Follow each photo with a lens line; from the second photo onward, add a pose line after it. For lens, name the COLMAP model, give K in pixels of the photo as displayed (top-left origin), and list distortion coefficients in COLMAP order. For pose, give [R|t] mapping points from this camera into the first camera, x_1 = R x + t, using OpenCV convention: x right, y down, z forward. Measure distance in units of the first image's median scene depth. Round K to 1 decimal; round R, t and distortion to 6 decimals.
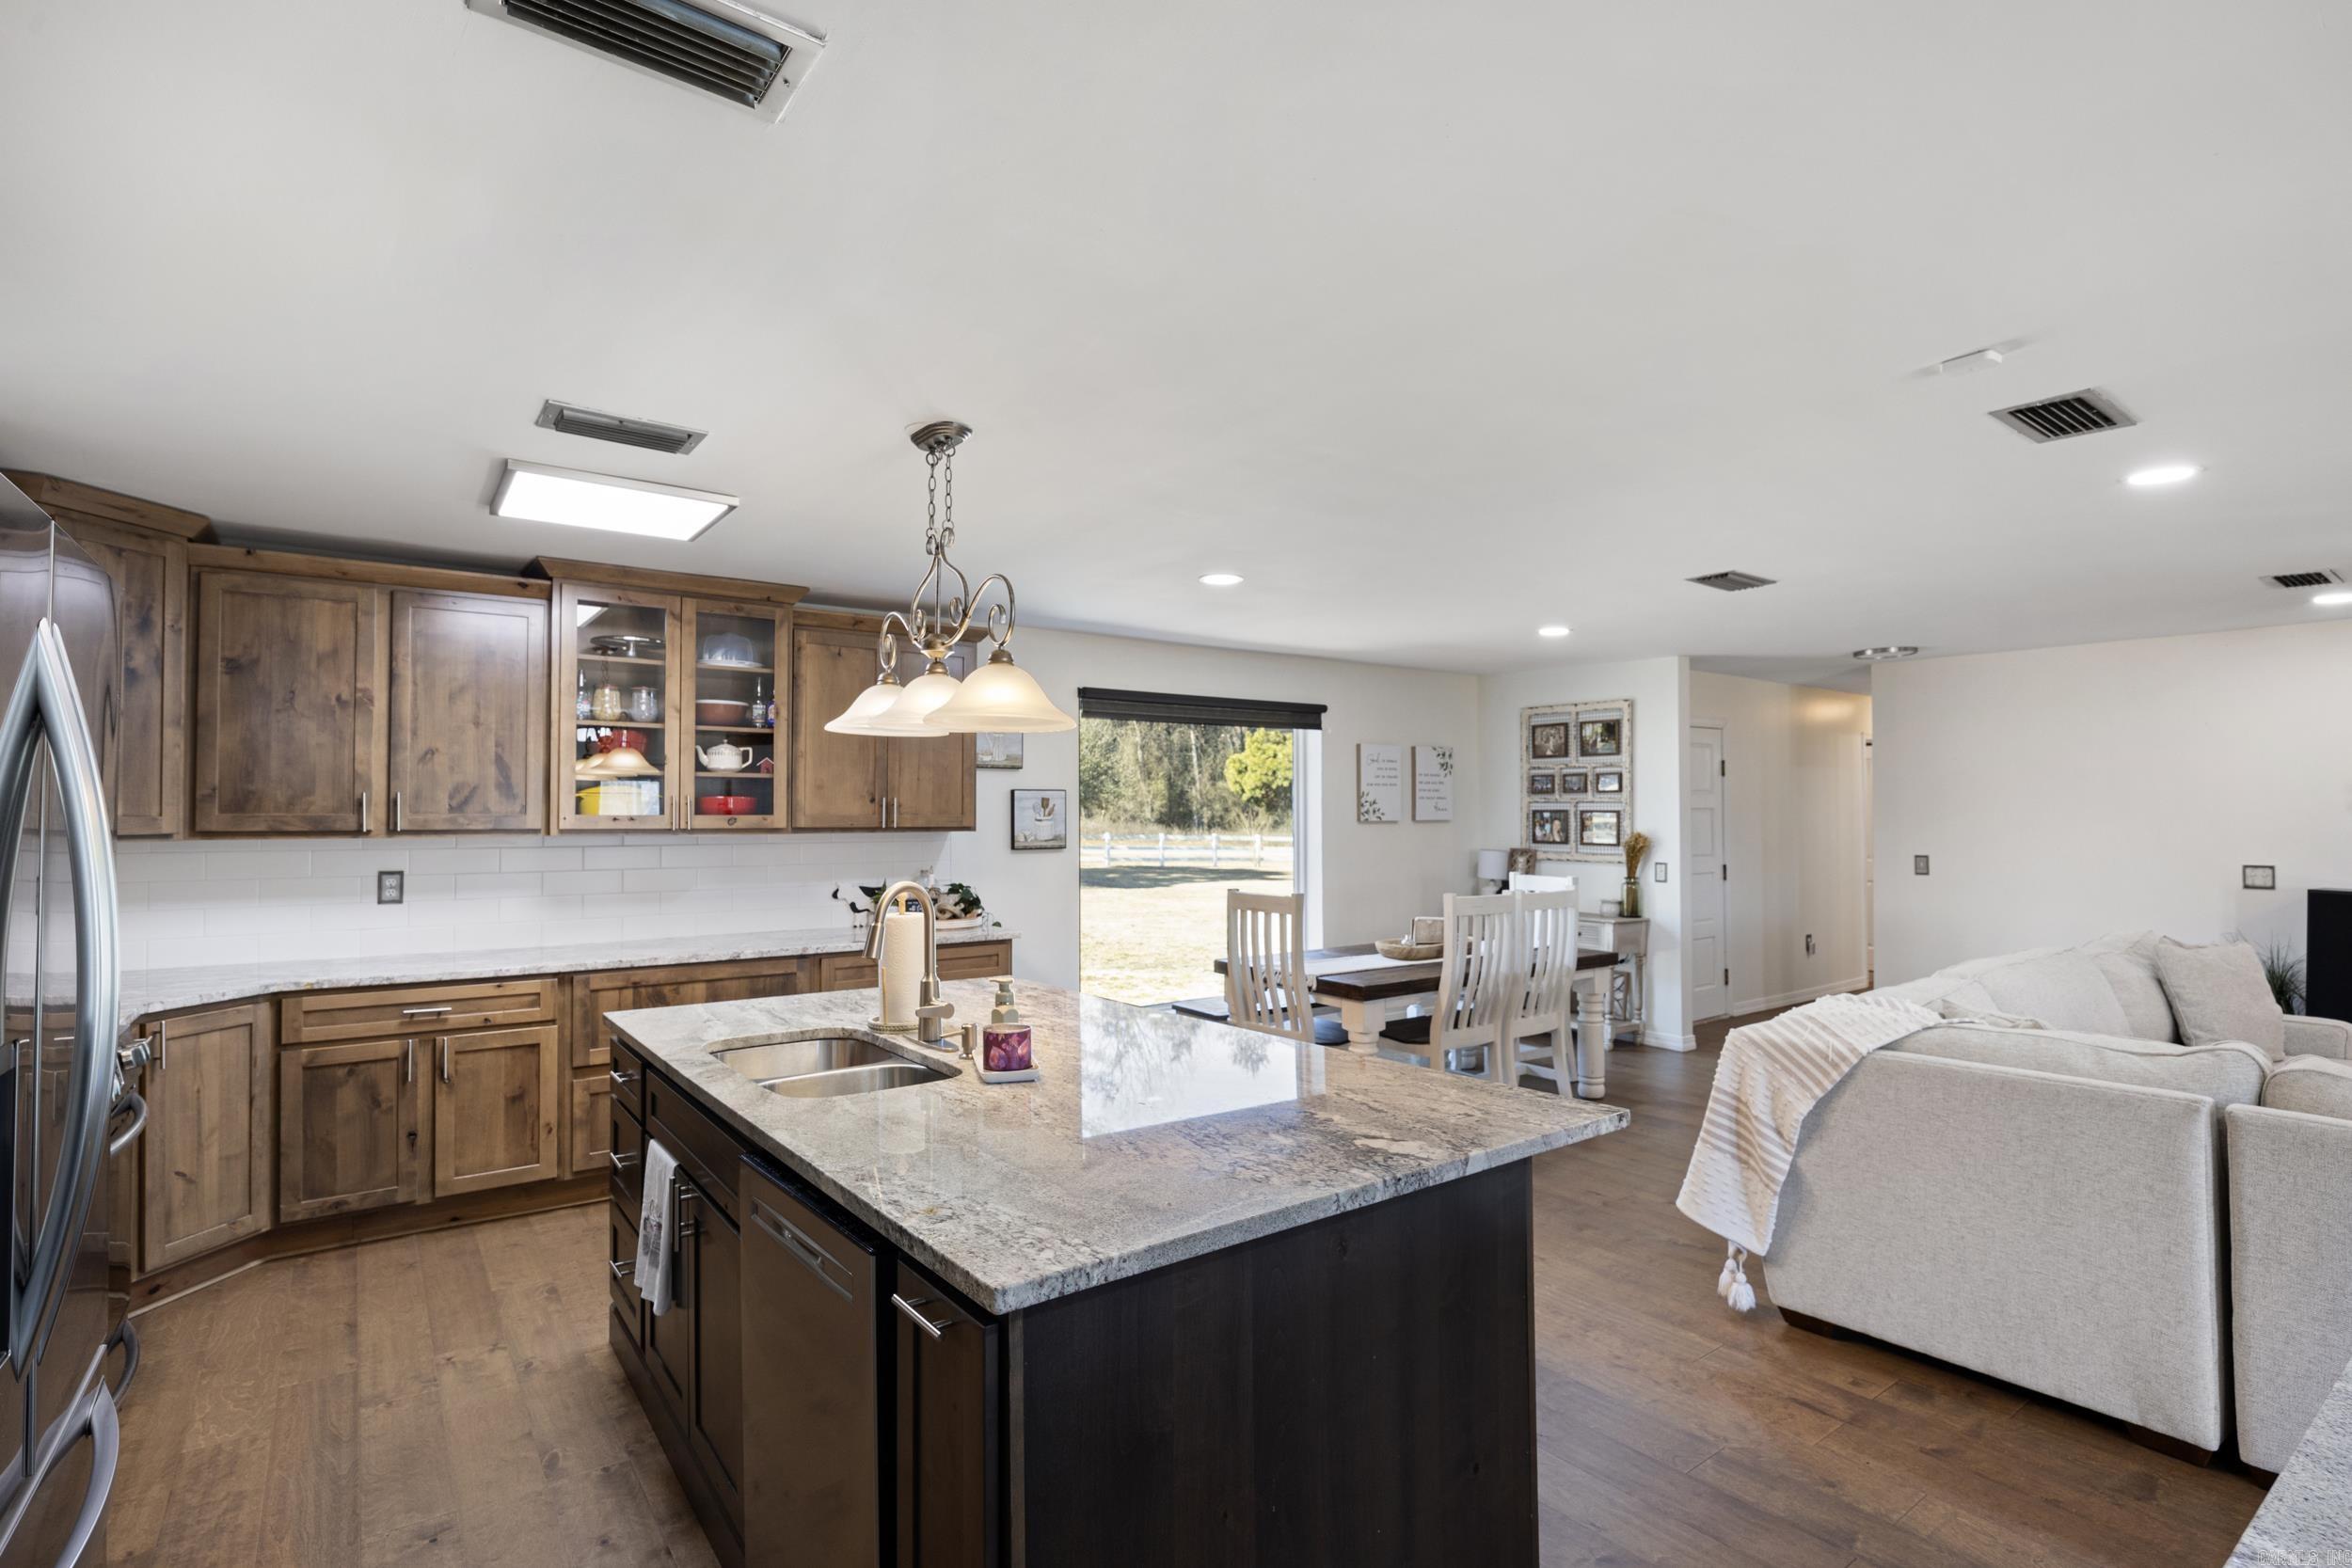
lens RADIAL K [[1090.8, 0, 1163.2], [0, 1090.8, 793.5], [0, 0, 1]] dist [-0.014928, 0.002624]
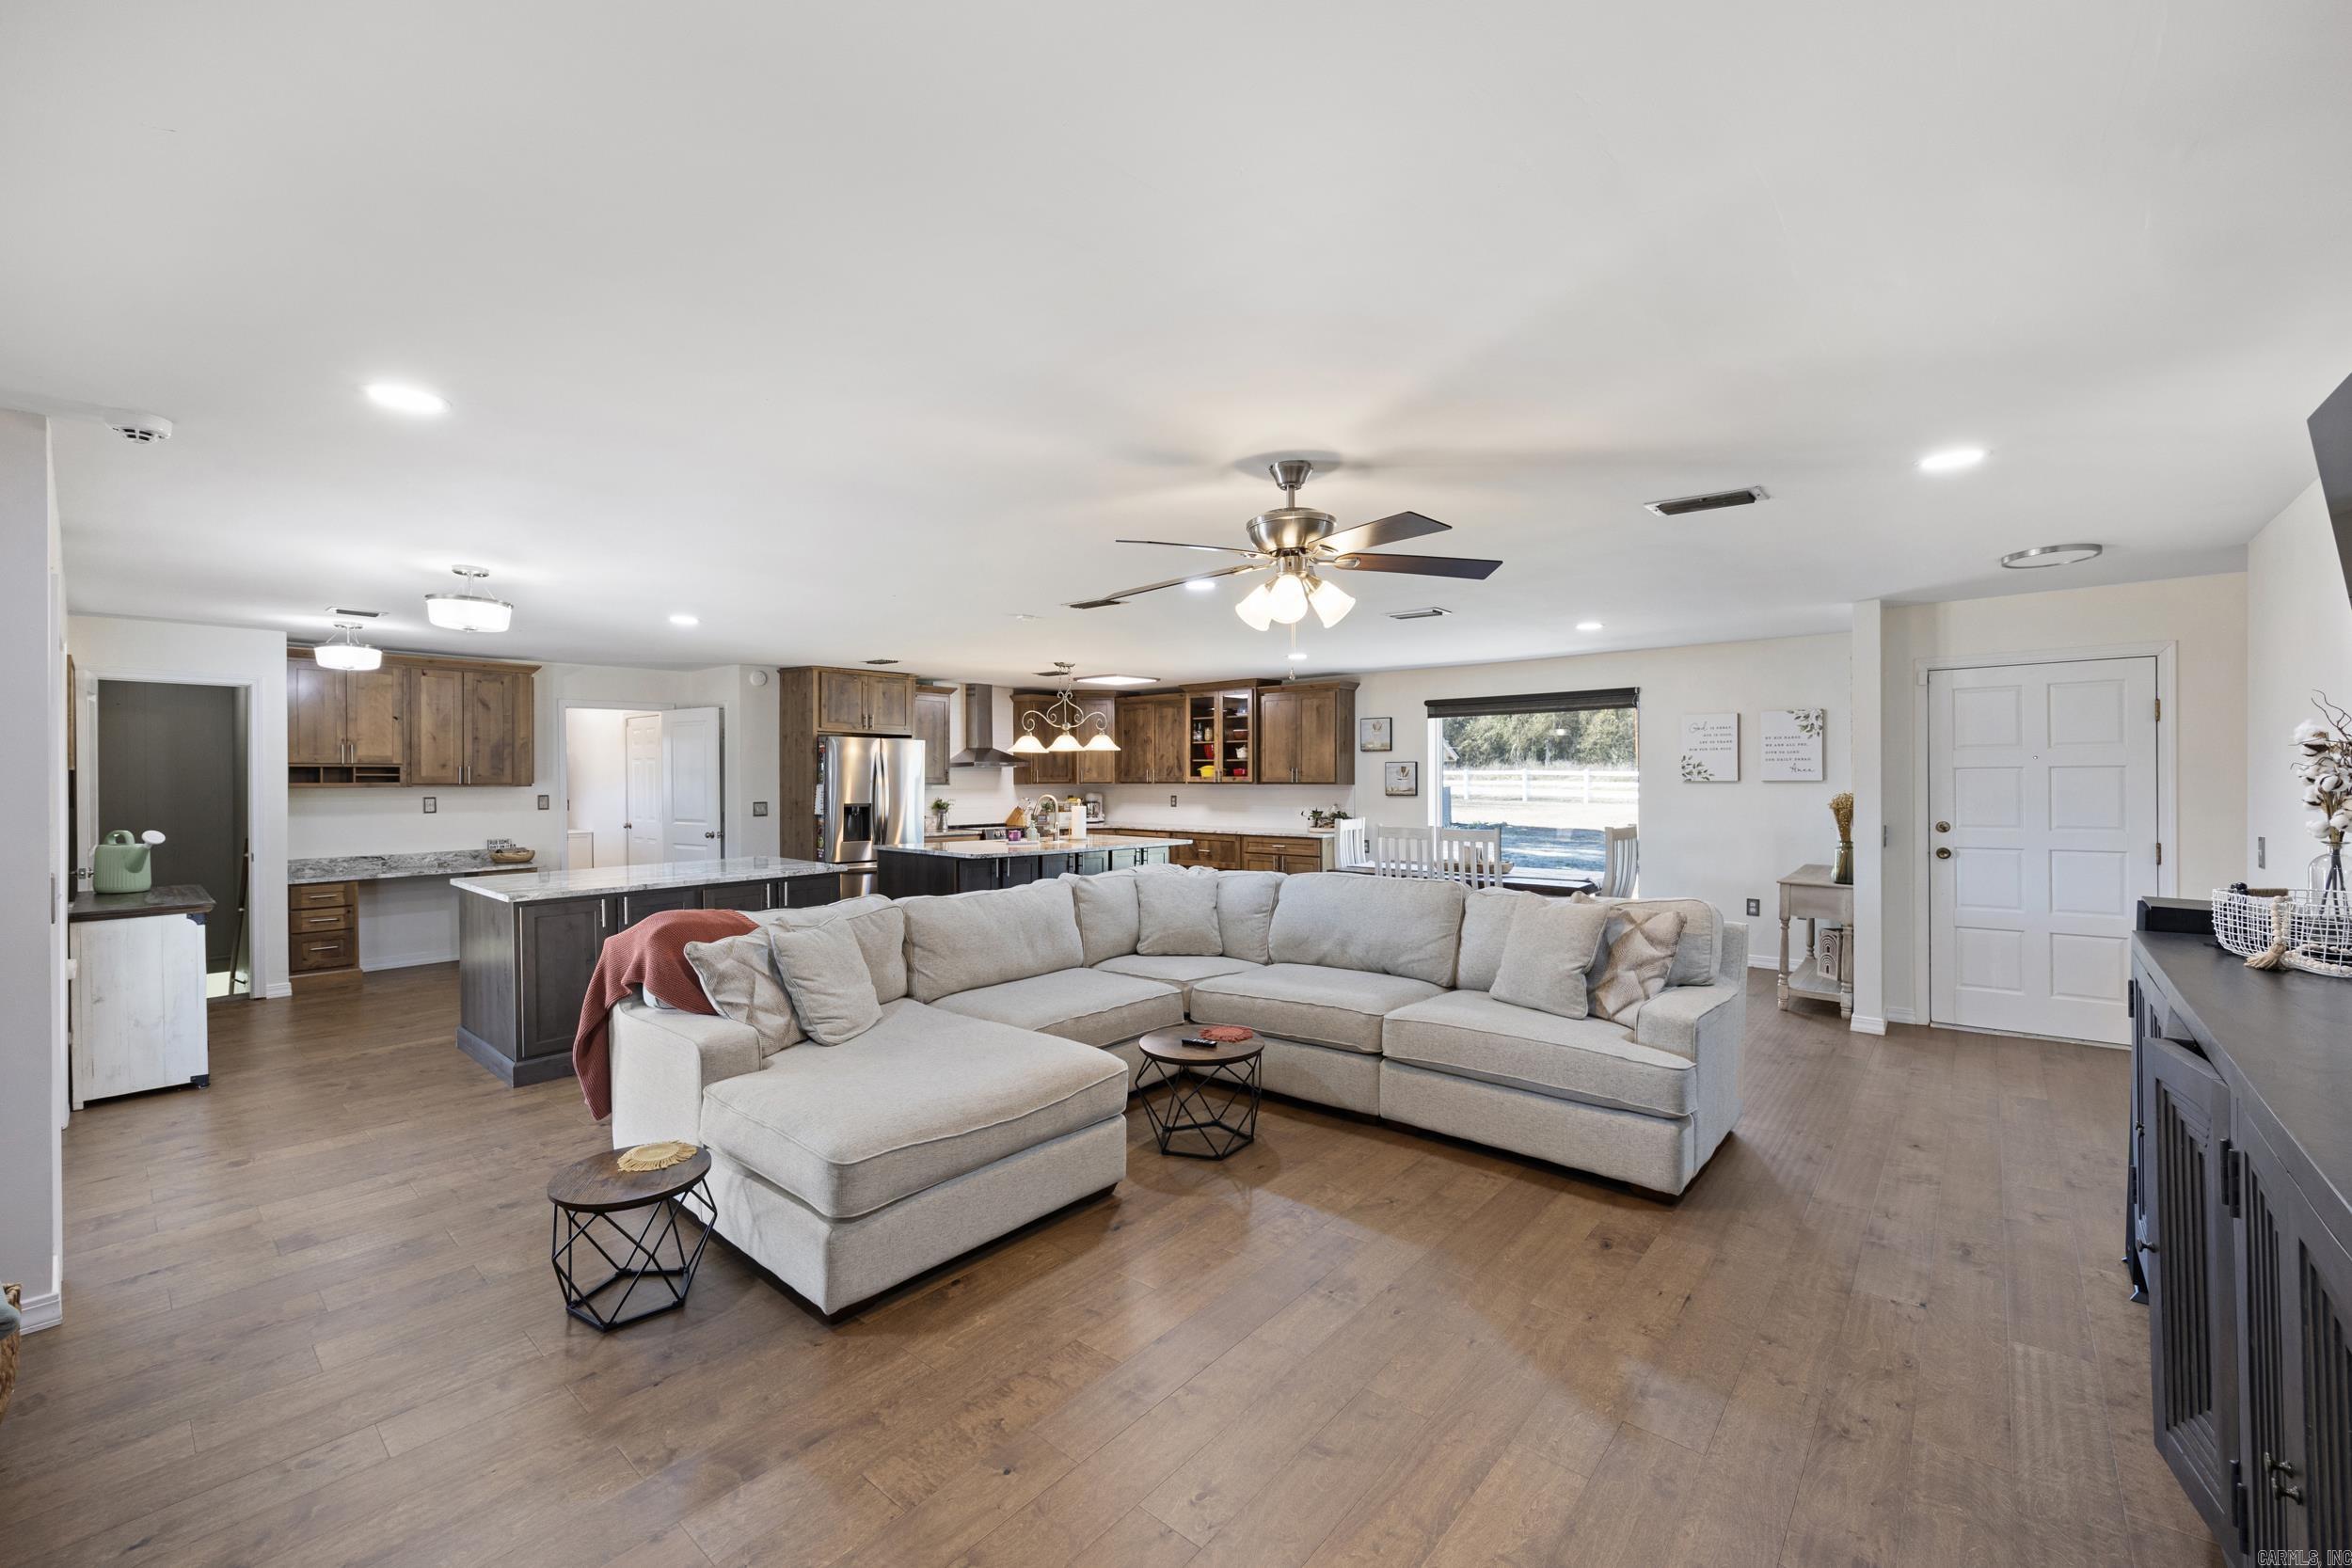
lens RADIAL K [[945.5, 0, 1188.5], [0, 945.5, 775.7], [0, 0, 1]] dist [-0.005938, -0.000348]
pose [[0.237191, -0.002035, -0.971461, 1.357605], [0.019523, 0.999806, 0.002672, 0.008046], [0.971267, -0.019599, 0.237185, 0.323669]]
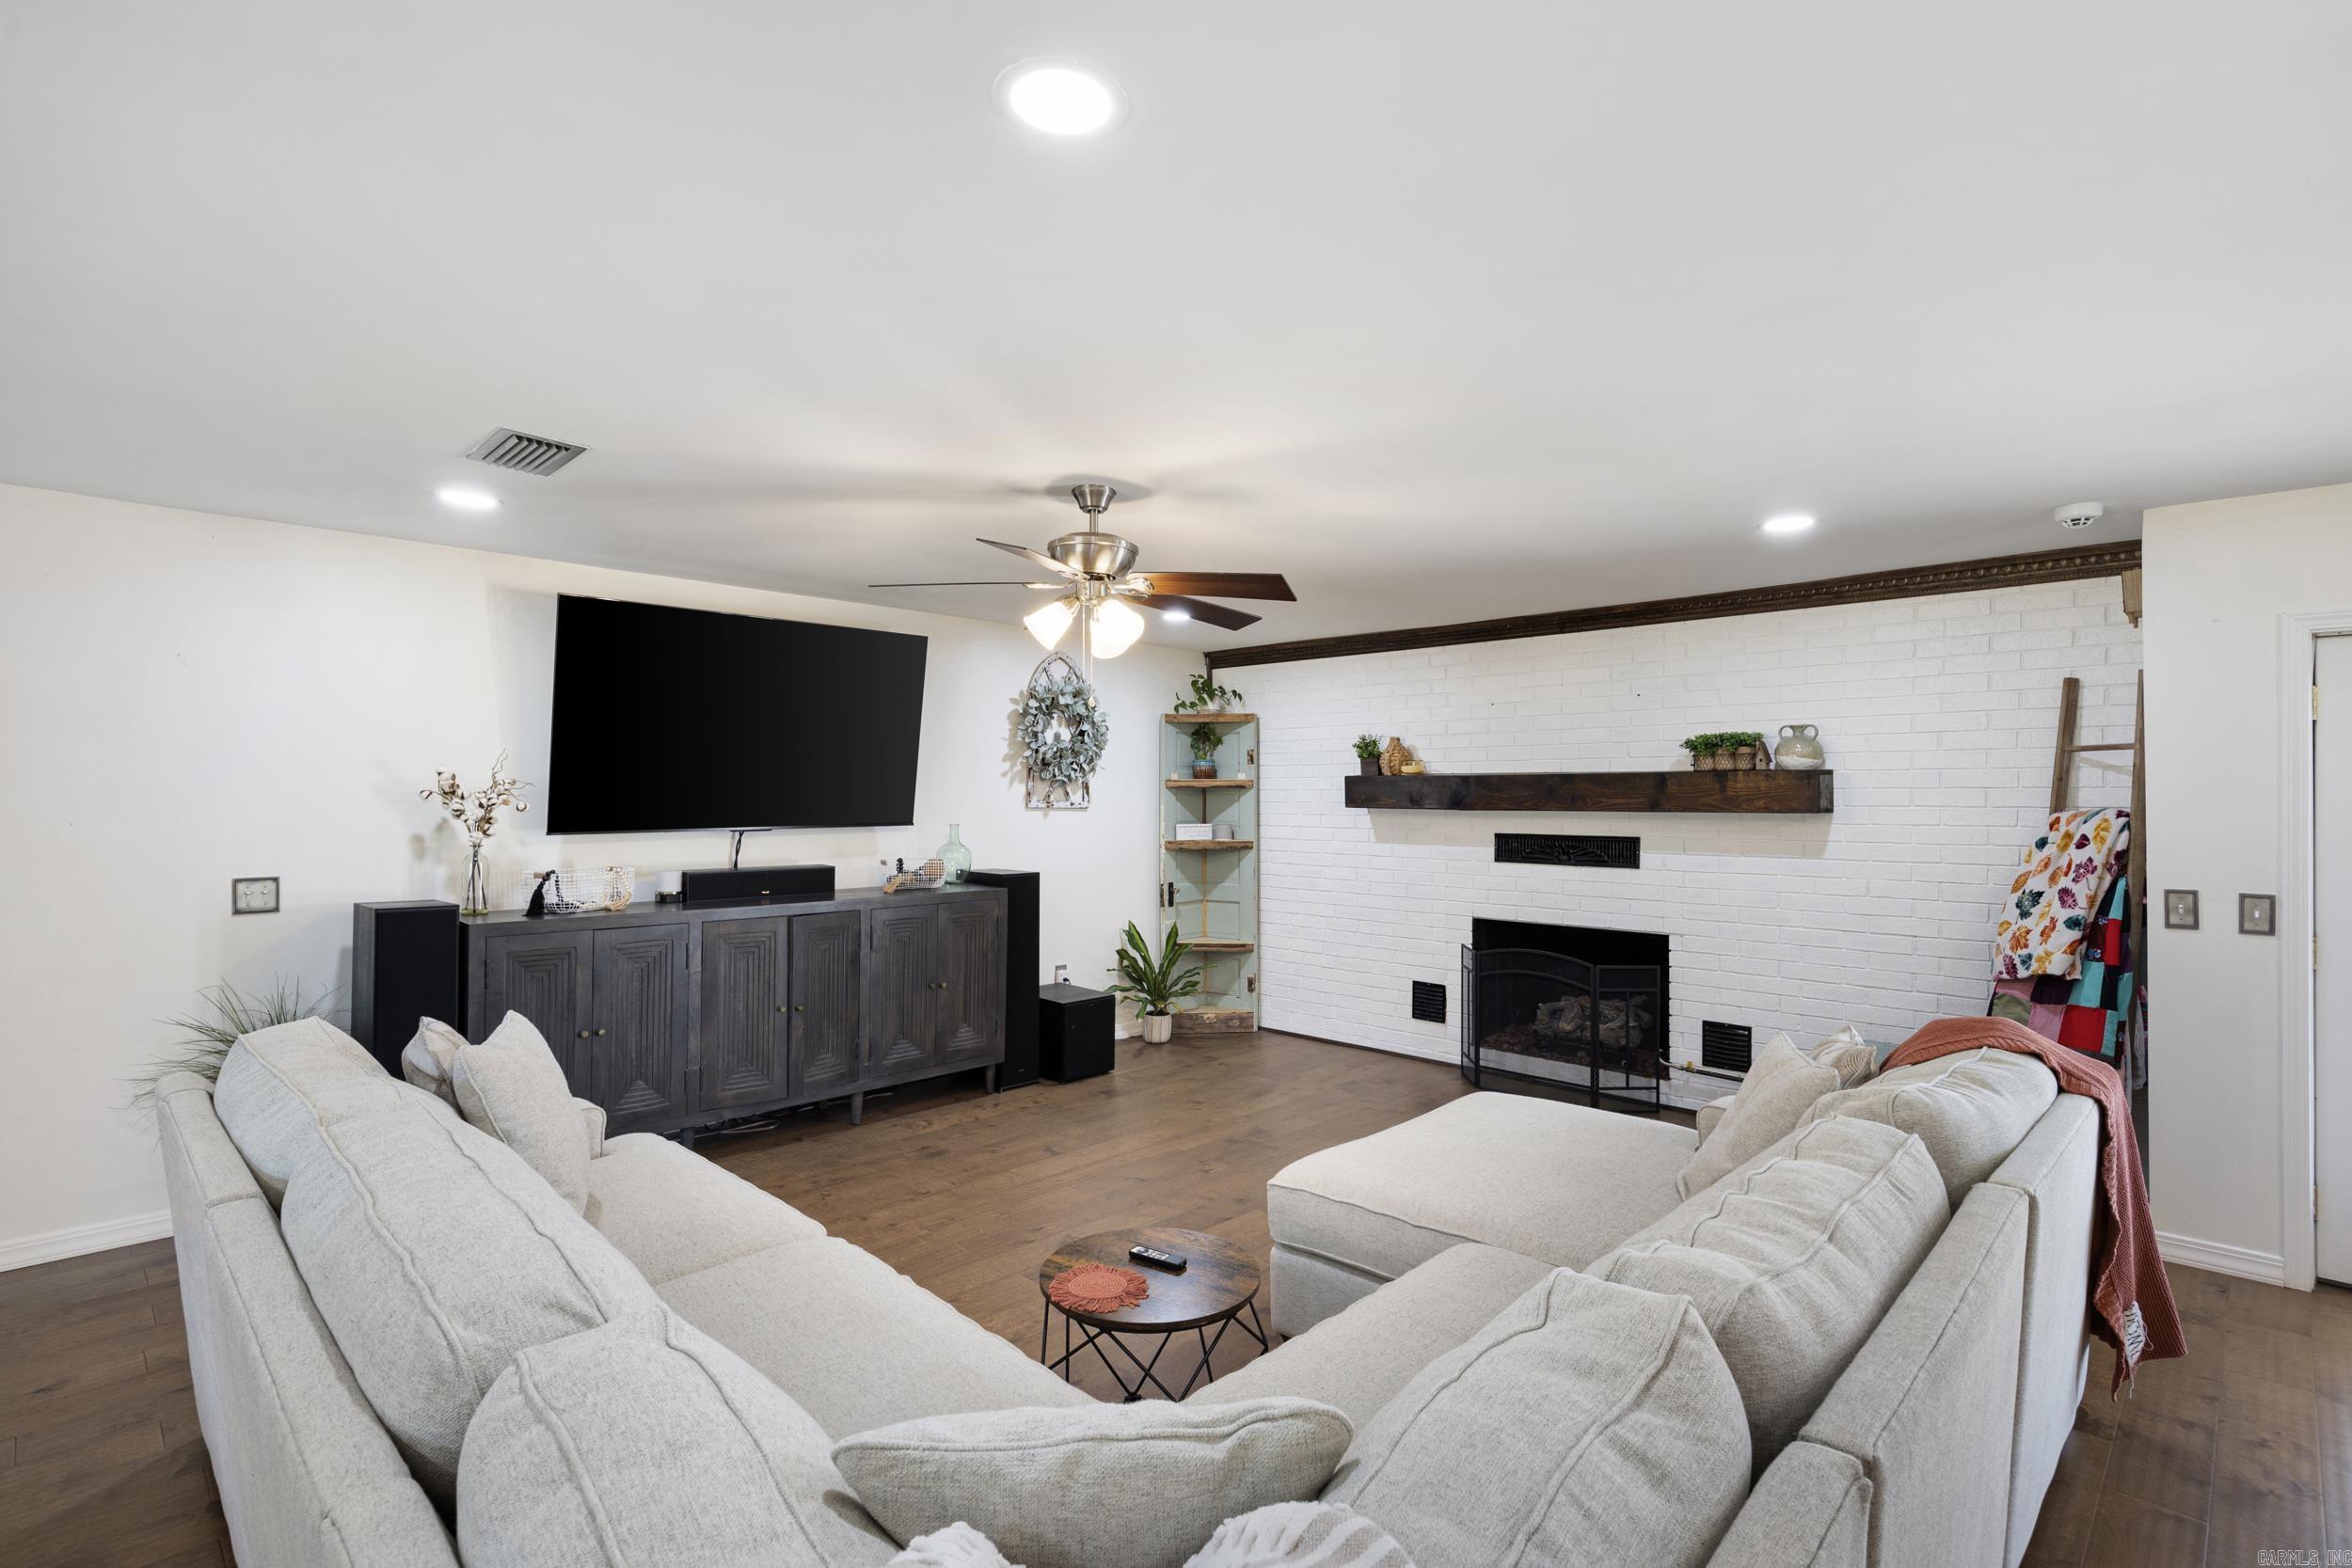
lens RADIAL K [[1090.8, 0, 1203.6], [0, 1090.8, 789.1], [0, 0, 1]] dist [-0.014928, 0.002624]
pose [[-0.181944, 0.004112, 0.983300, 0.258018], [-0.019586, 0.999778, -0.007805, 0.005839], [-0.983114, -0.020679, -0.181823, 0.552982]]
